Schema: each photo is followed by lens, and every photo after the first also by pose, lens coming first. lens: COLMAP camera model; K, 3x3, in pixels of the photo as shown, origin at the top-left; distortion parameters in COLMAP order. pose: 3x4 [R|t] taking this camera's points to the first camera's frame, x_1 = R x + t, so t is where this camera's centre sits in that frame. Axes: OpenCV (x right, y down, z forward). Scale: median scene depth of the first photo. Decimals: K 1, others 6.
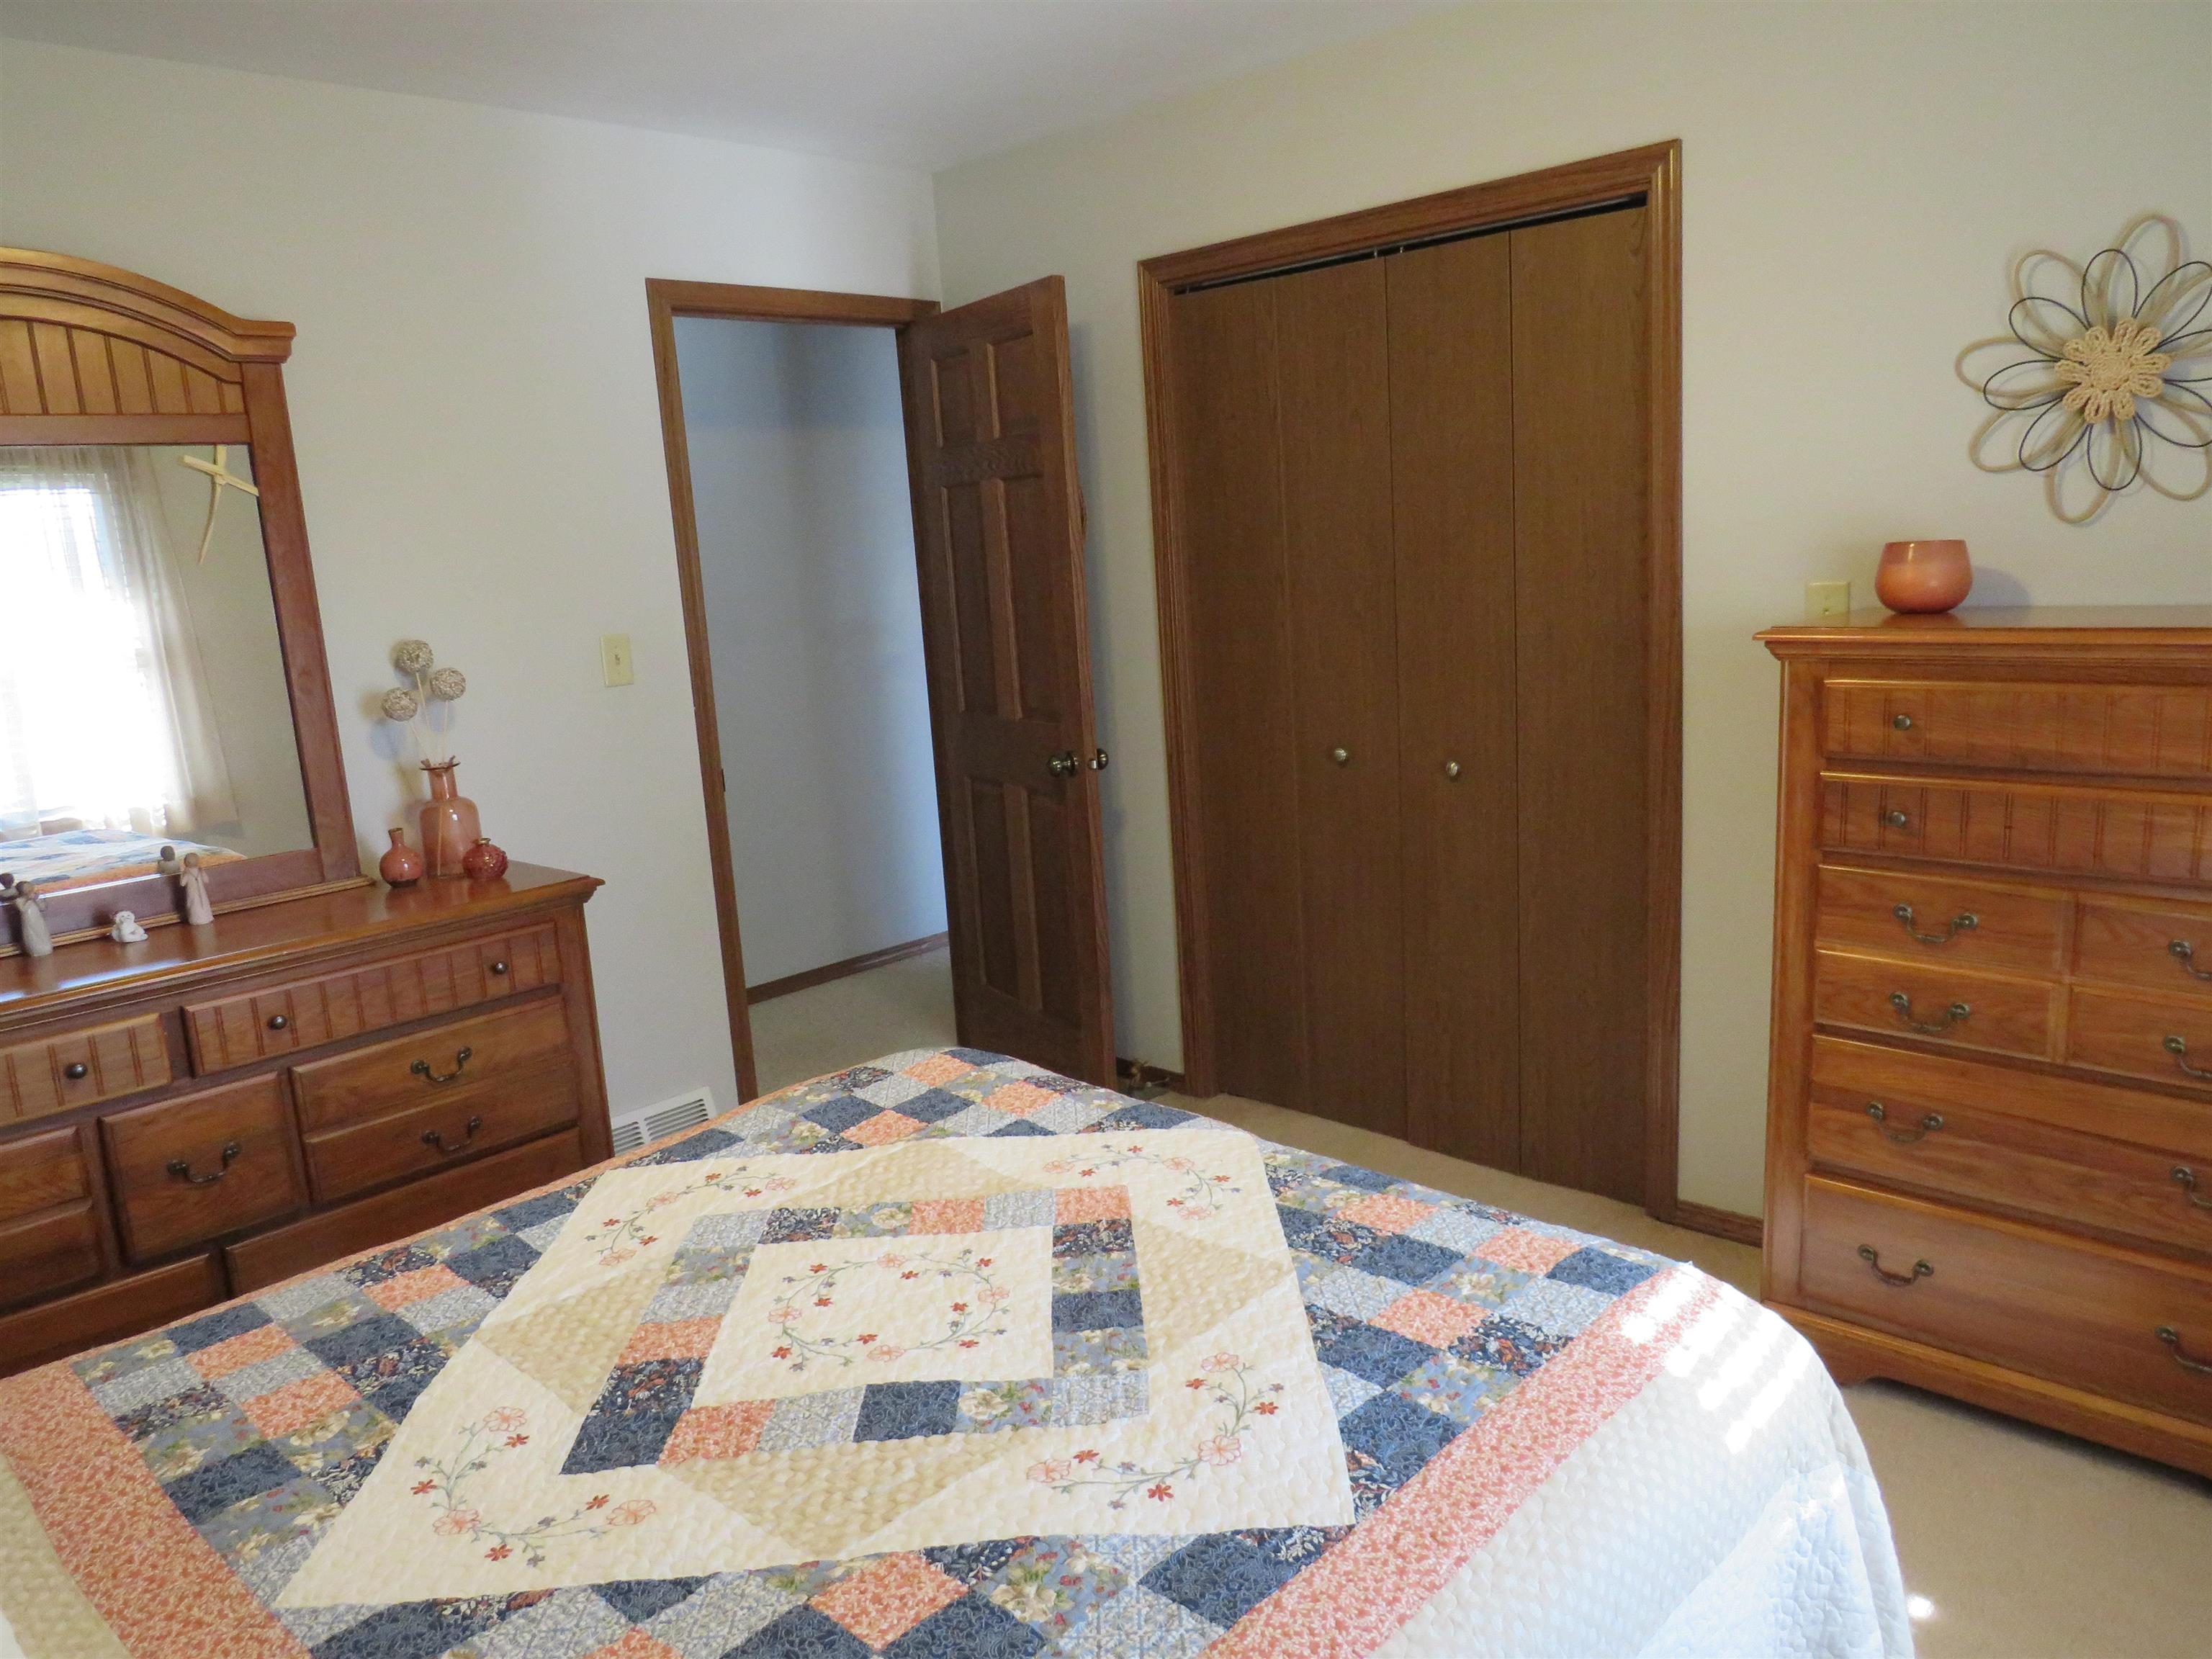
lens RADIAL K [[1552.9, 0, 1106.0], [0, 1552.9, 829.5], [0, 0, 1]] dist [-0.039216, 0.001725]
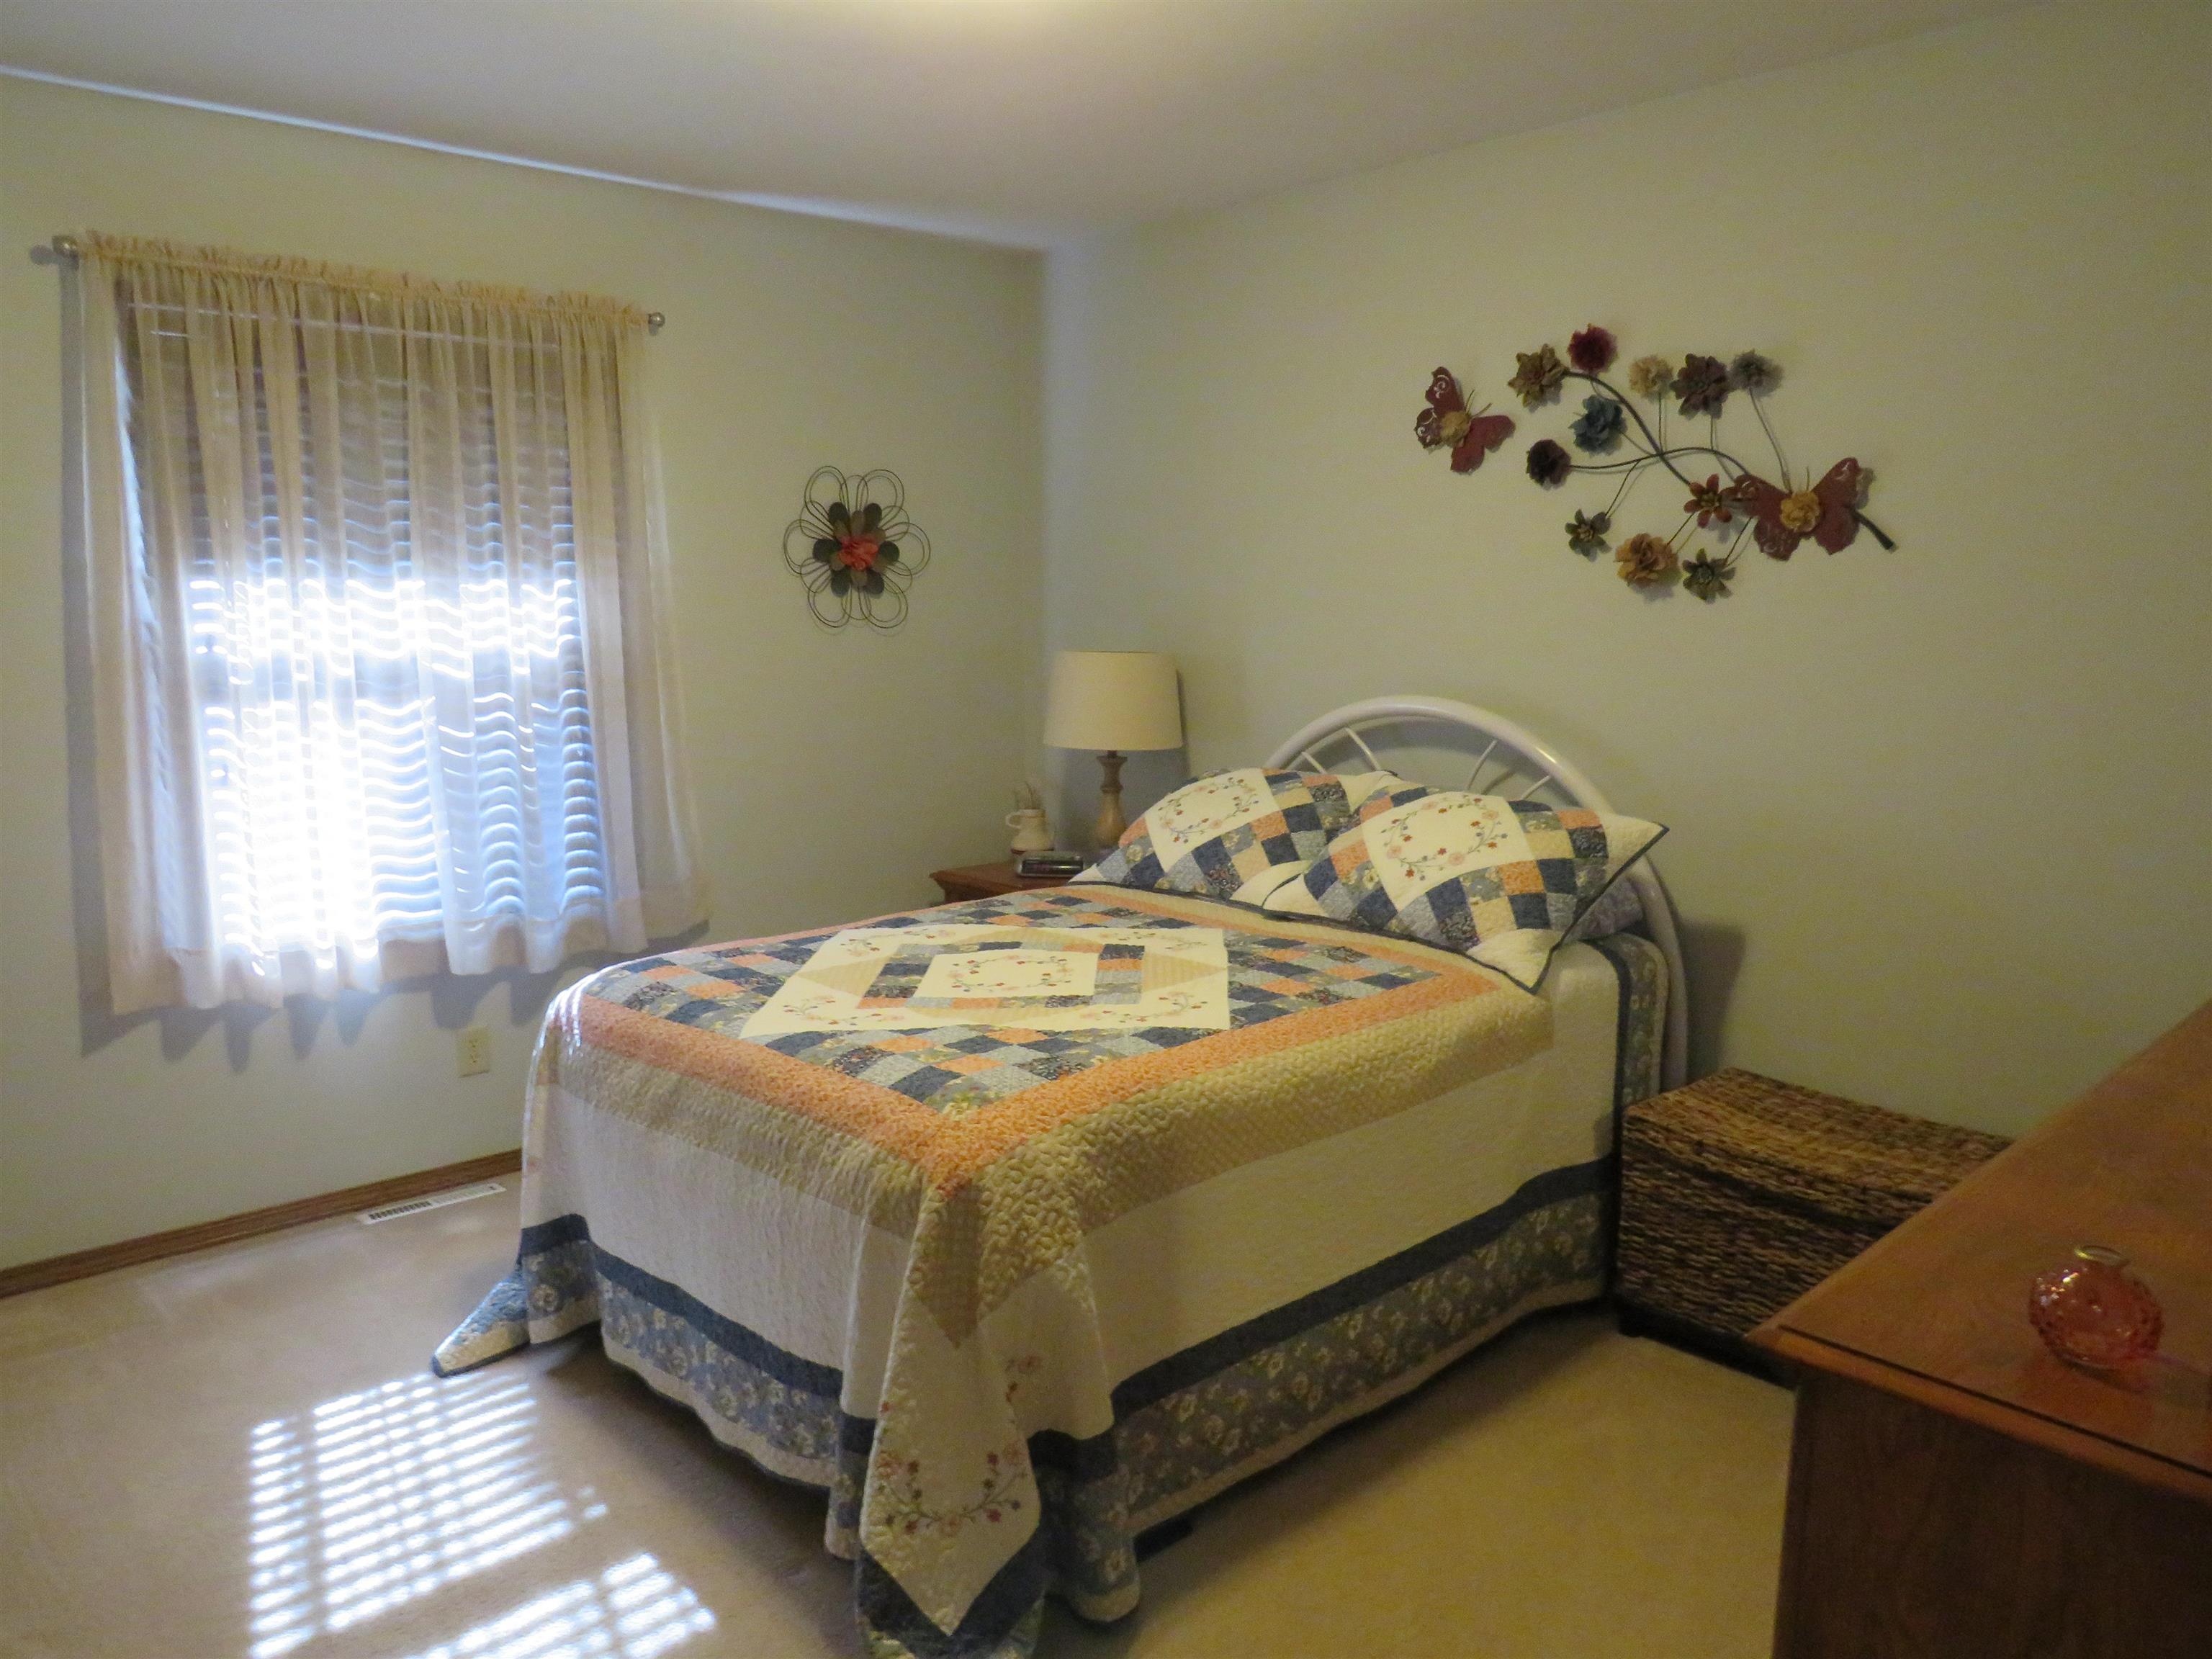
lens RADIAL K [[1552.9, 0, 1106.0], [0, 1552.9, 829.5], [0, 0, 1]] dist [-0.039216, 0.001725]
pose [[-0.996270, 0.051631, 0.069141, -0.391274], [0.071609, 0.941763, 0.328563, -0.467374], [-0.048151, 0.332289, -0.941948, 2.686157]]
